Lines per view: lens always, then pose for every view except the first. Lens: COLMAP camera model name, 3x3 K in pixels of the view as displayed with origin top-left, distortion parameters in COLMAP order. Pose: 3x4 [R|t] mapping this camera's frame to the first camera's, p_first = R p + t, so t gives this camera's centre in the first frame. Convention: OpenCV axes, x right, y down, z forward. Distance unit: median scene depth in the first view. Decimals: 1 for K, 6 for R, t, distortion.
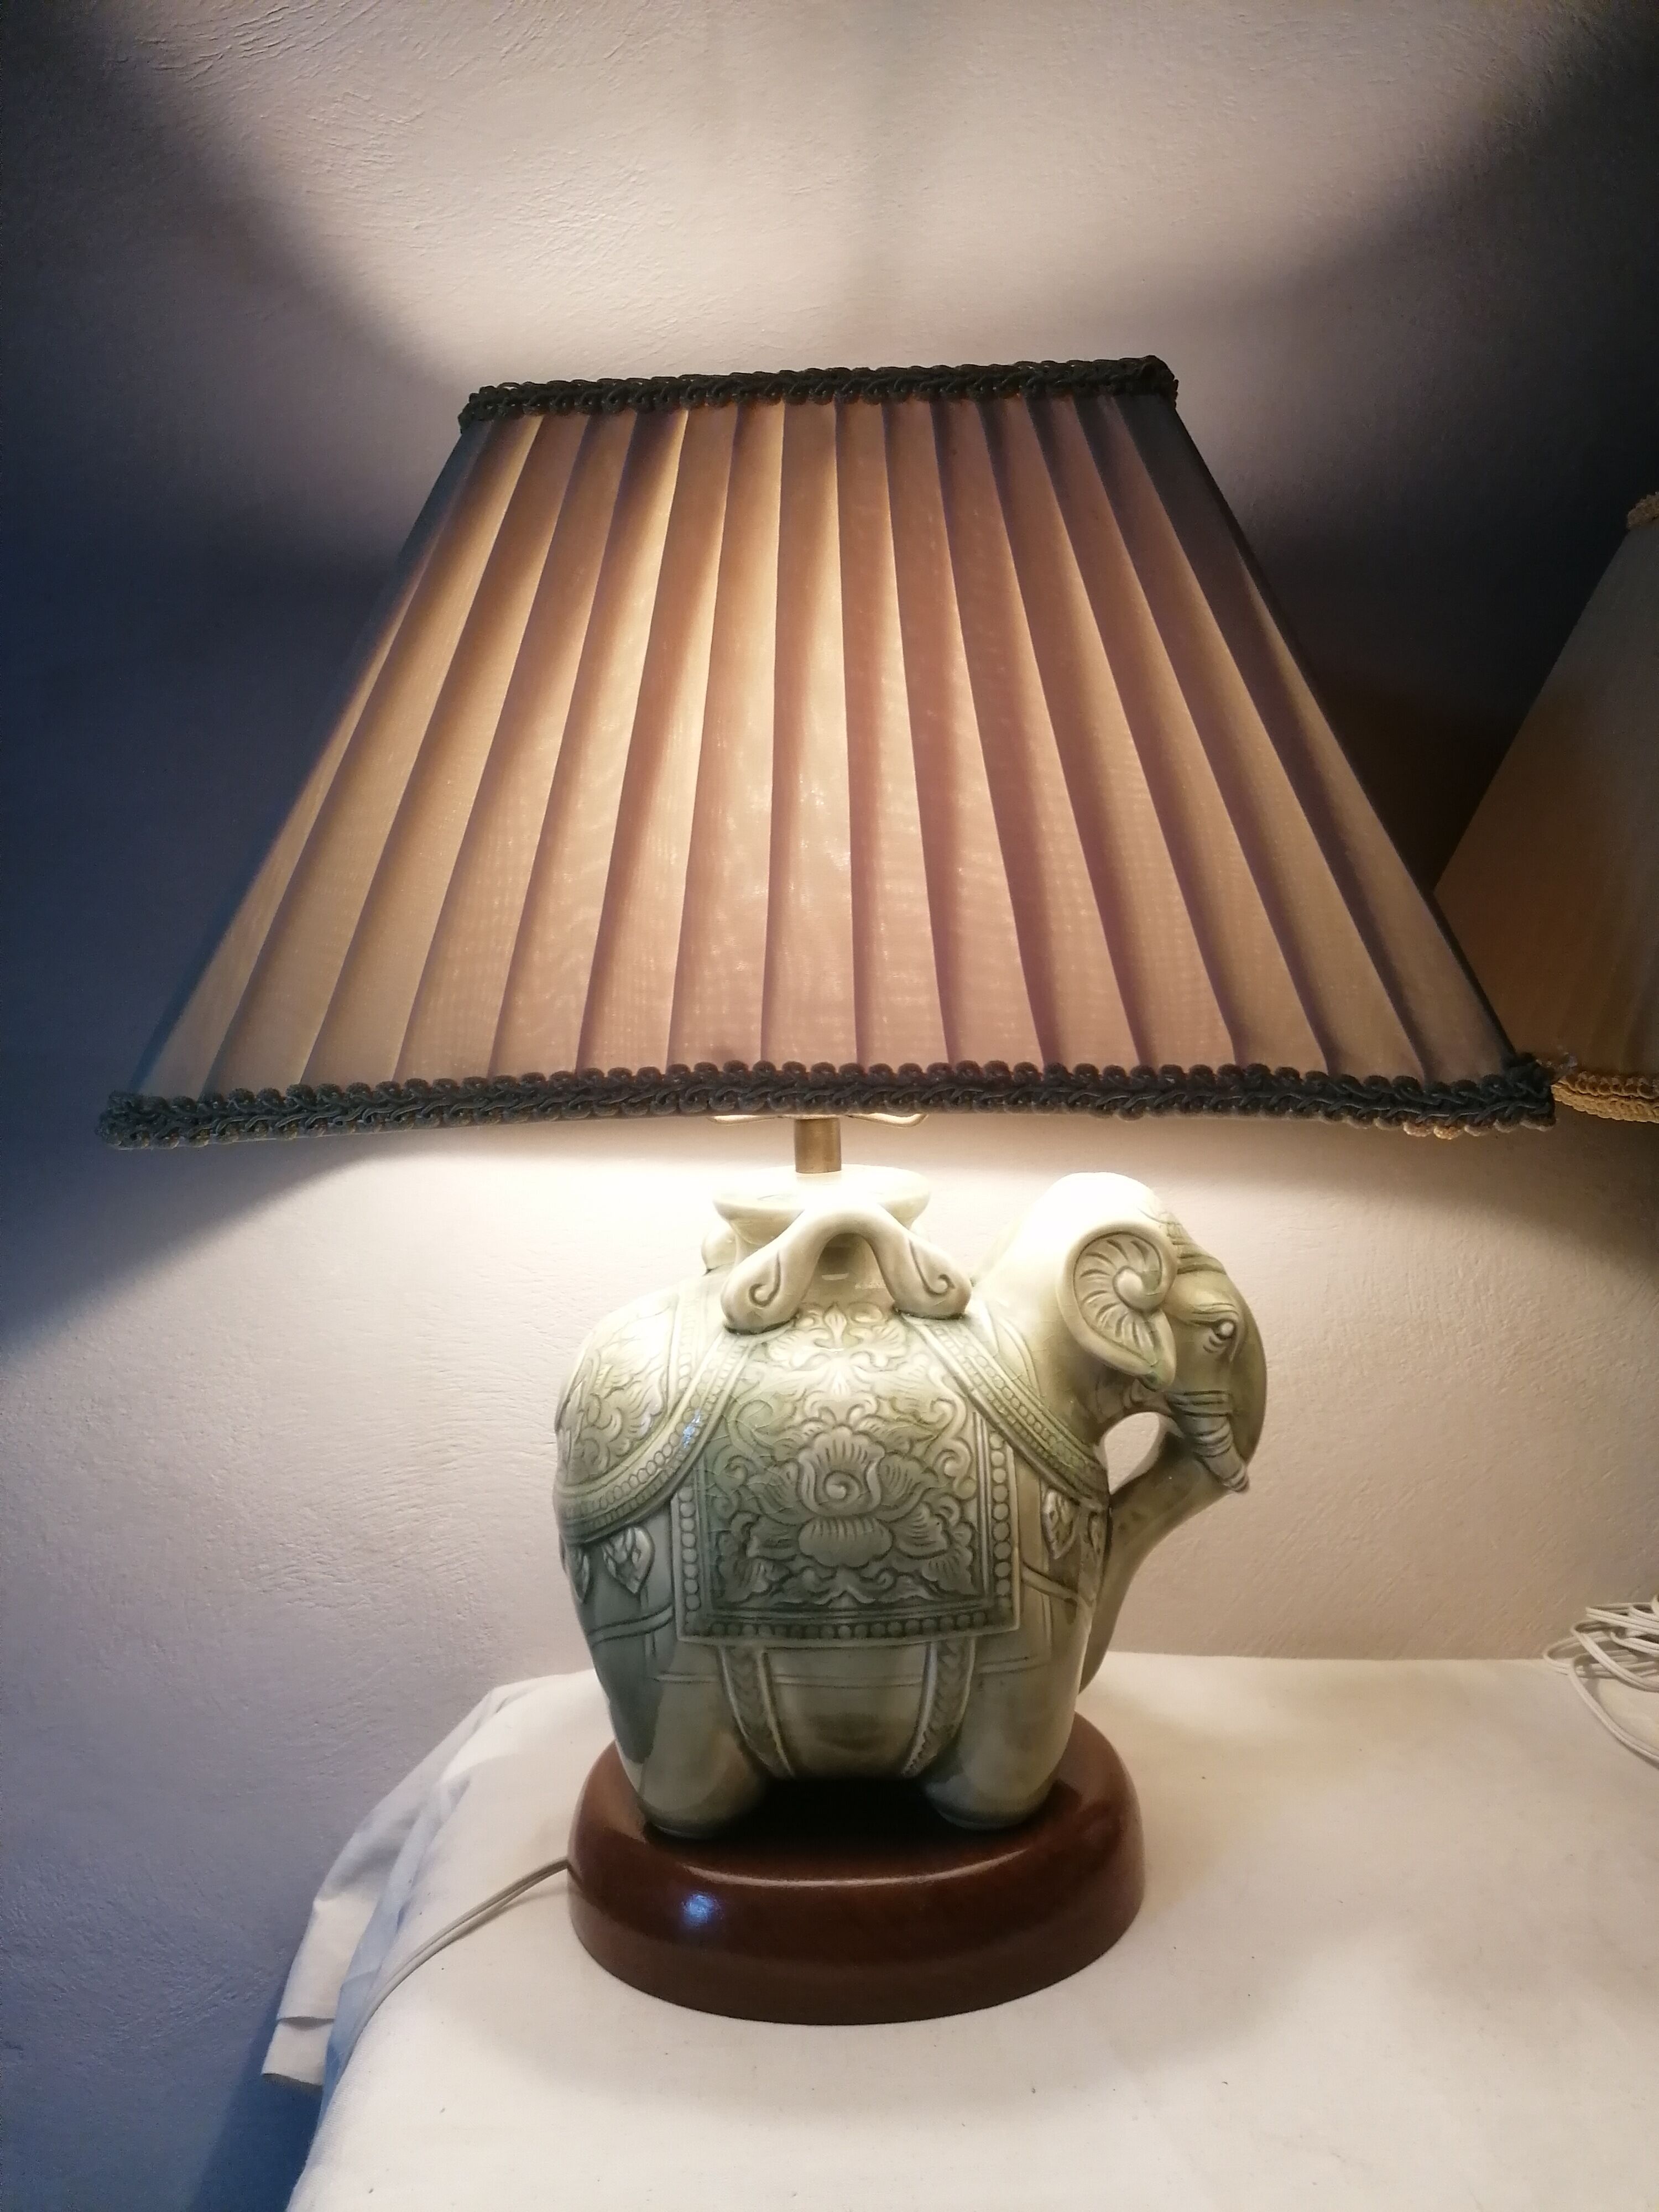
lens RADIAL K [[1638.0, 0, 829.5], [0, 1638.0, 1106.0], [0, 0, 1]] dist [0.078333, -0.083335]
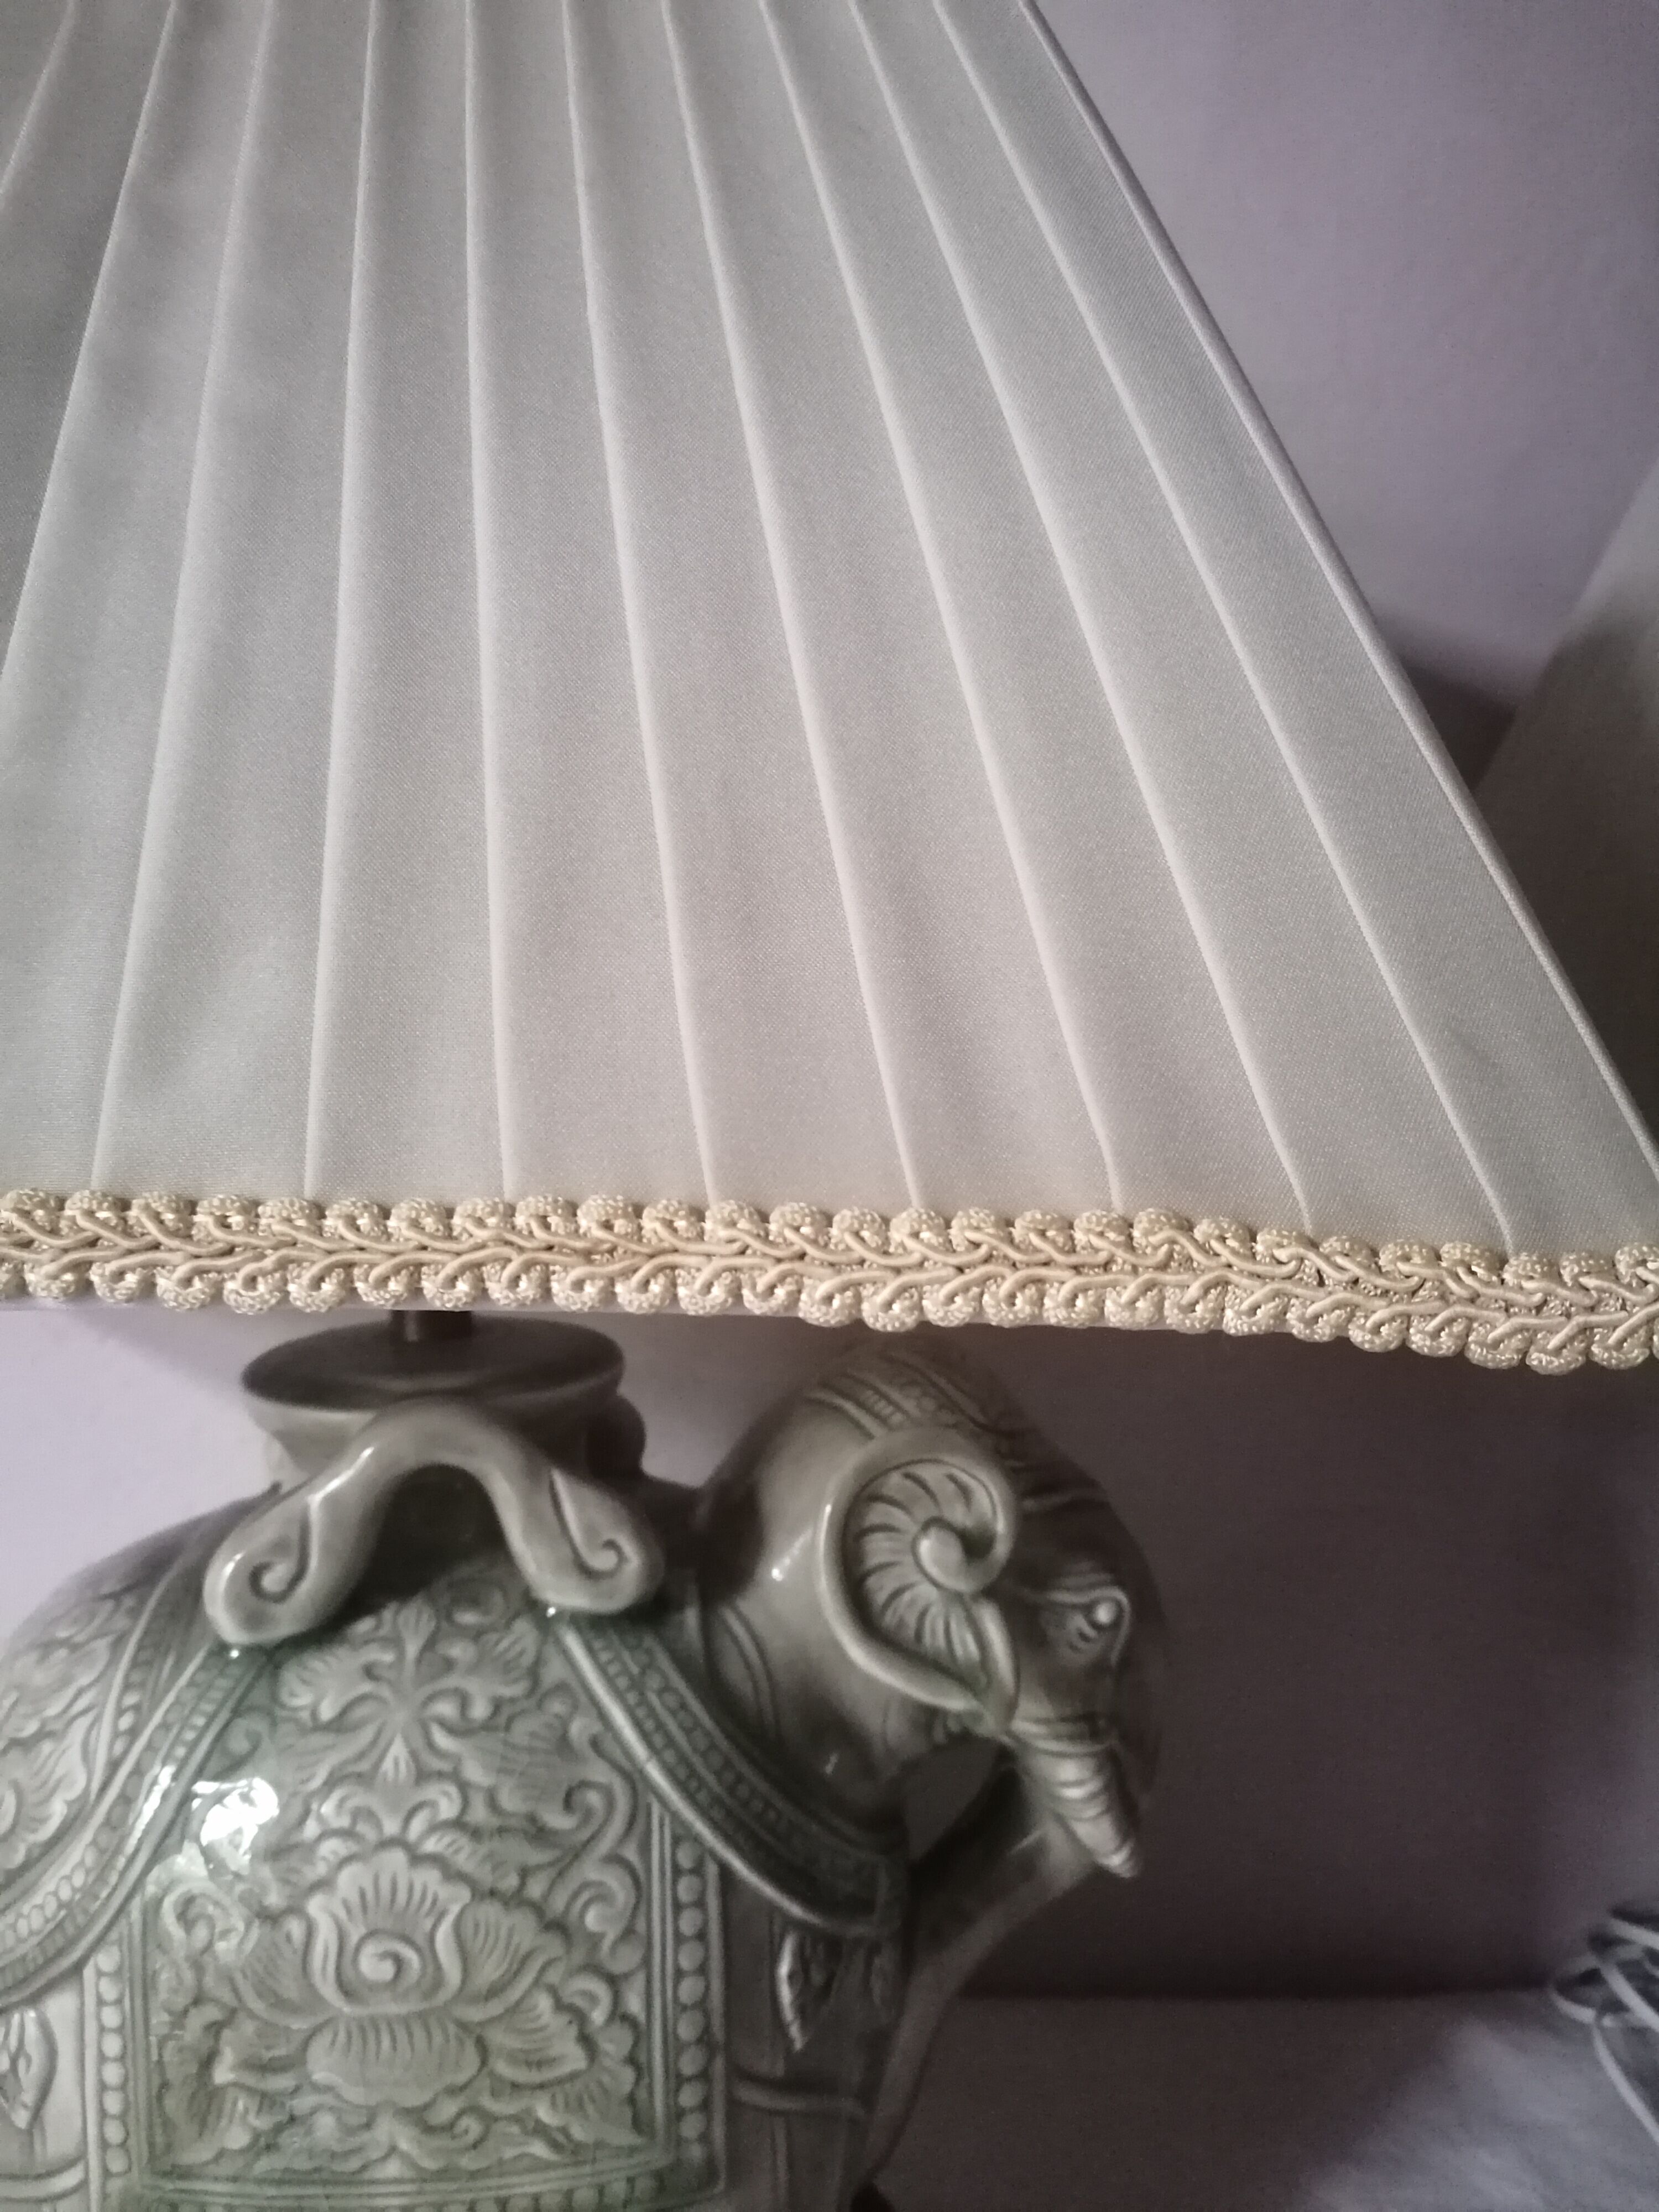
lens RADIAL K [[1724.7, 0, 829.5], [0, 1724.7, 1106.0], [0, 0, 1]] dist [0.032115, -0.066361]
pose [[0.998366, 0.014578, 0.055251, 0.114056], [-0.013887, 0.999821, -0.012866, -0.041039], [-0.055428, 0.012078, 0.998390, 0.417750]]
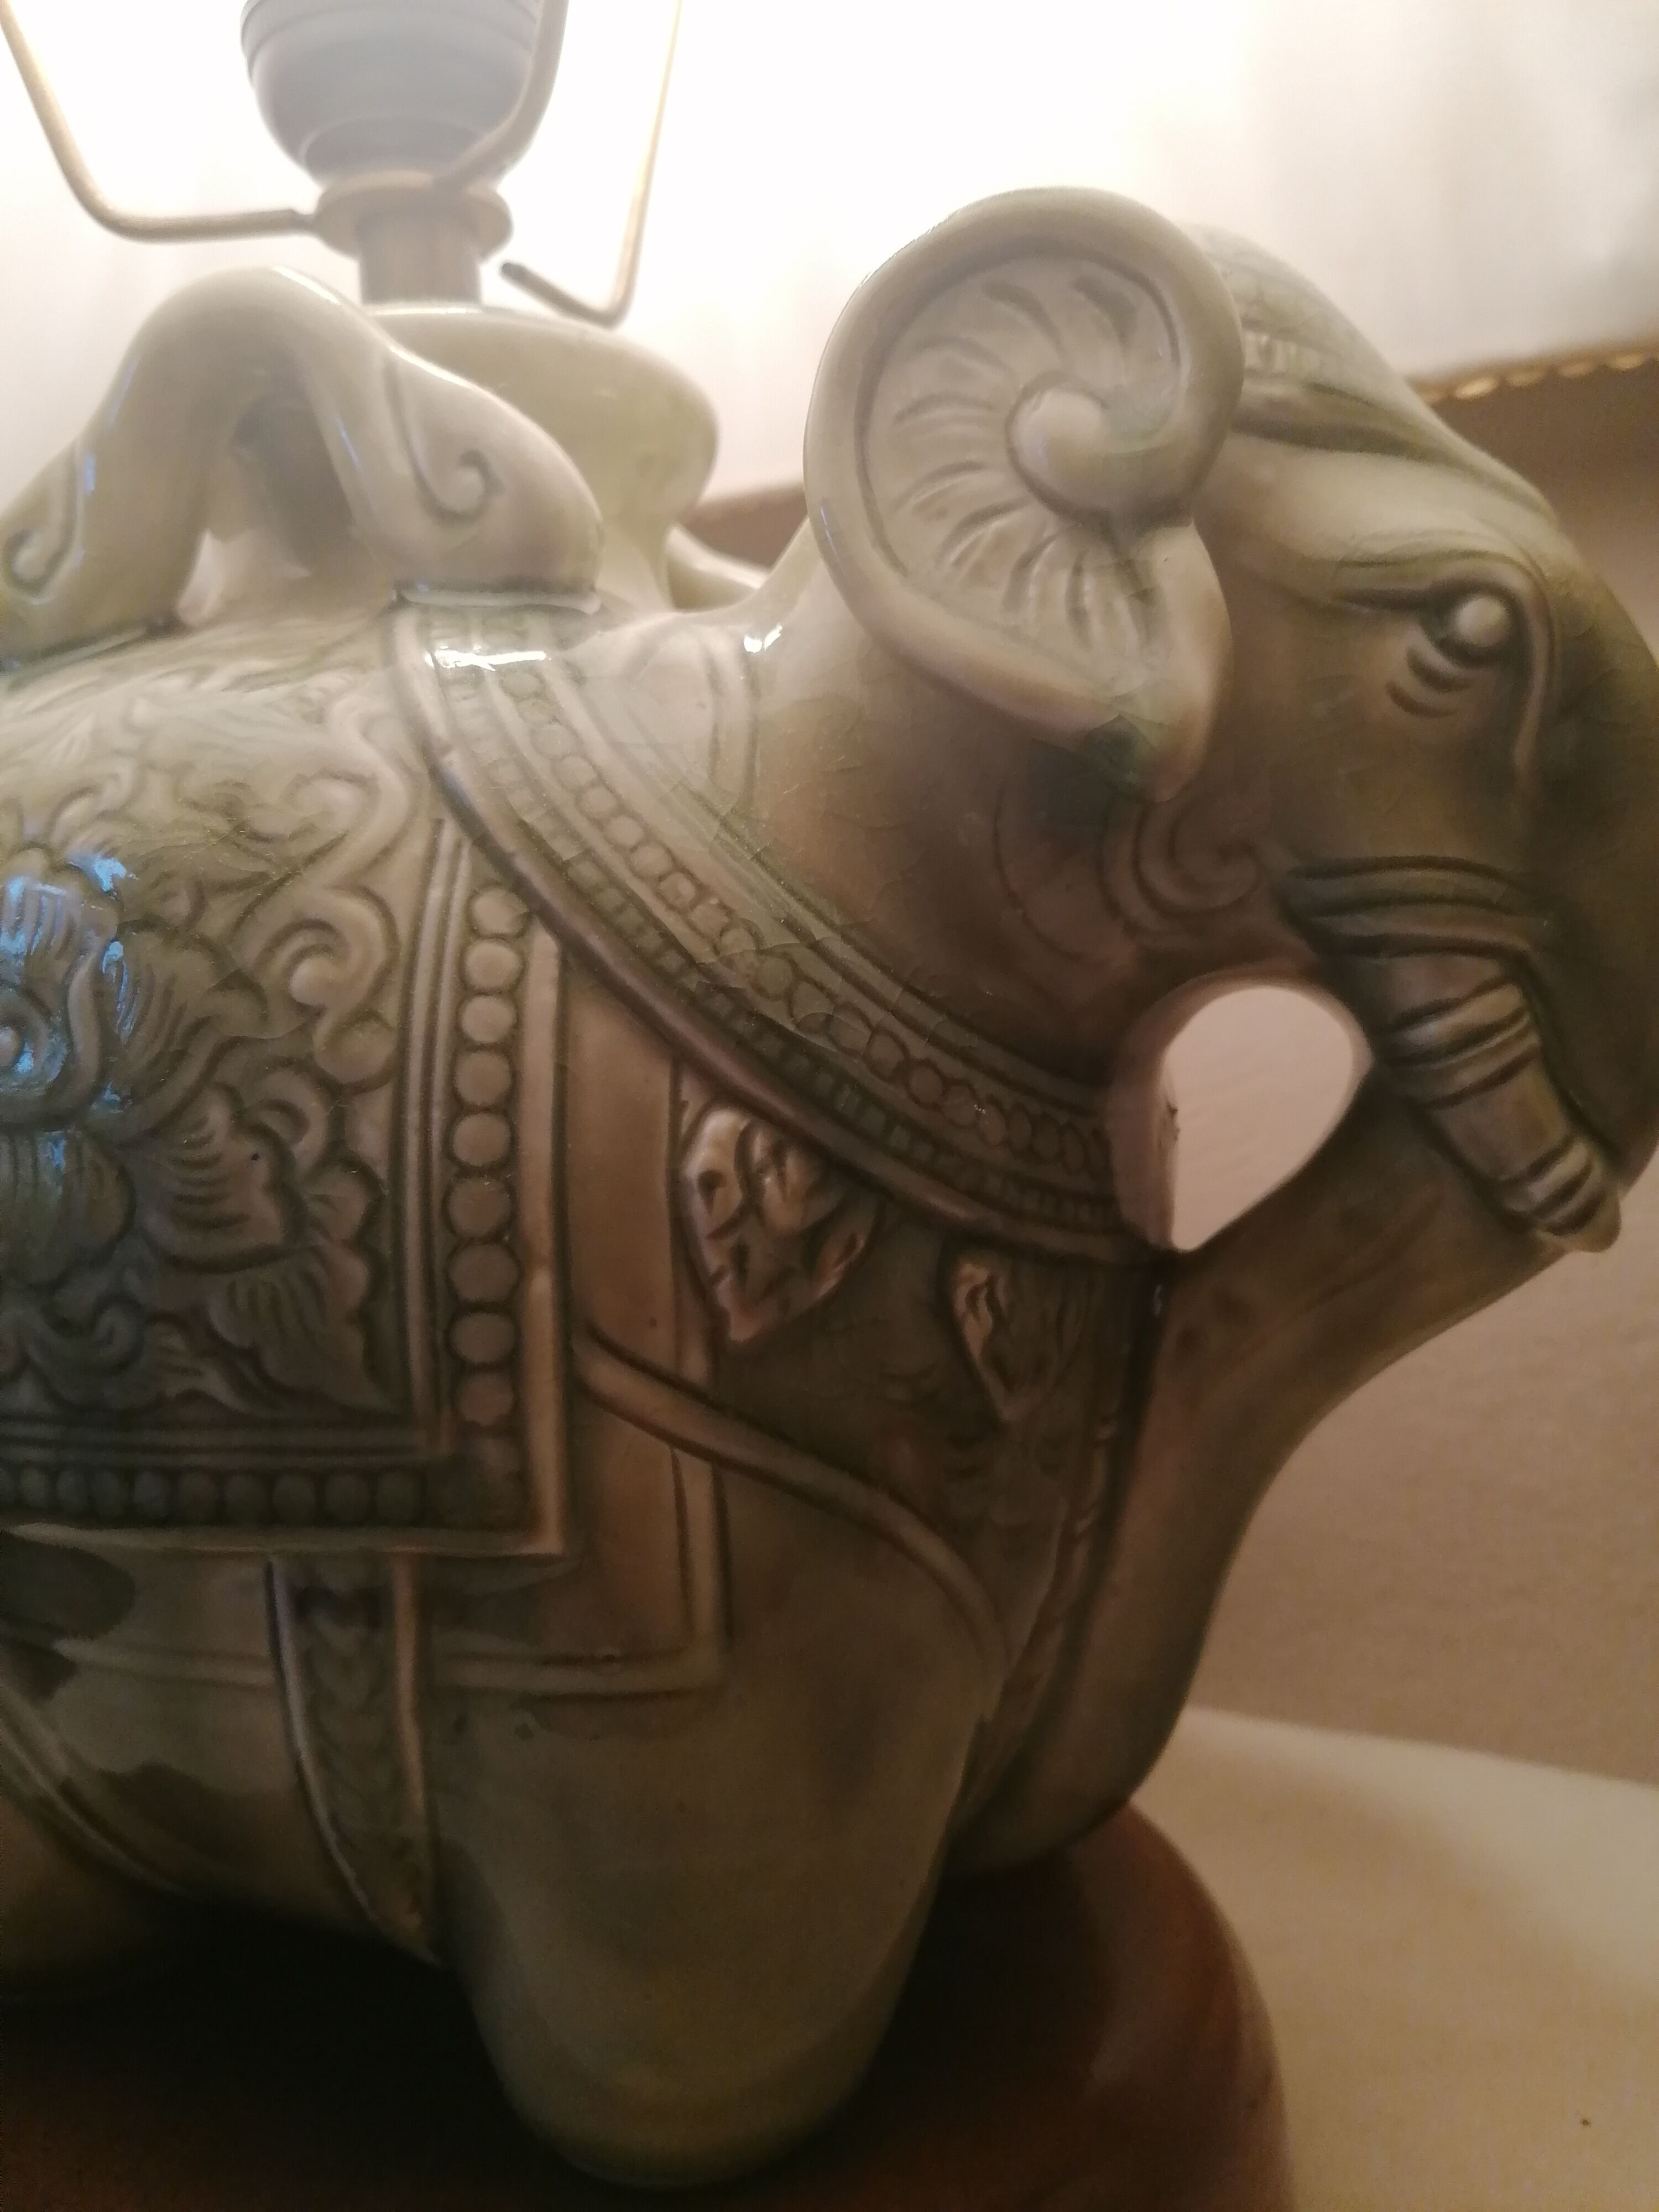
lens RADIAL K [[1724.7, 0, 829.5], [0, 1724.7, 1106.0], [0, 0, 1]] dist [0.032115, -0.066361]
pose [[0.910731, 0.012527, -0.412811, 0.285882], [-0.018892, 0.999757, -0.011340, 0.242575], [0.412568, 0.018127, 0.910746, 0.746934]]
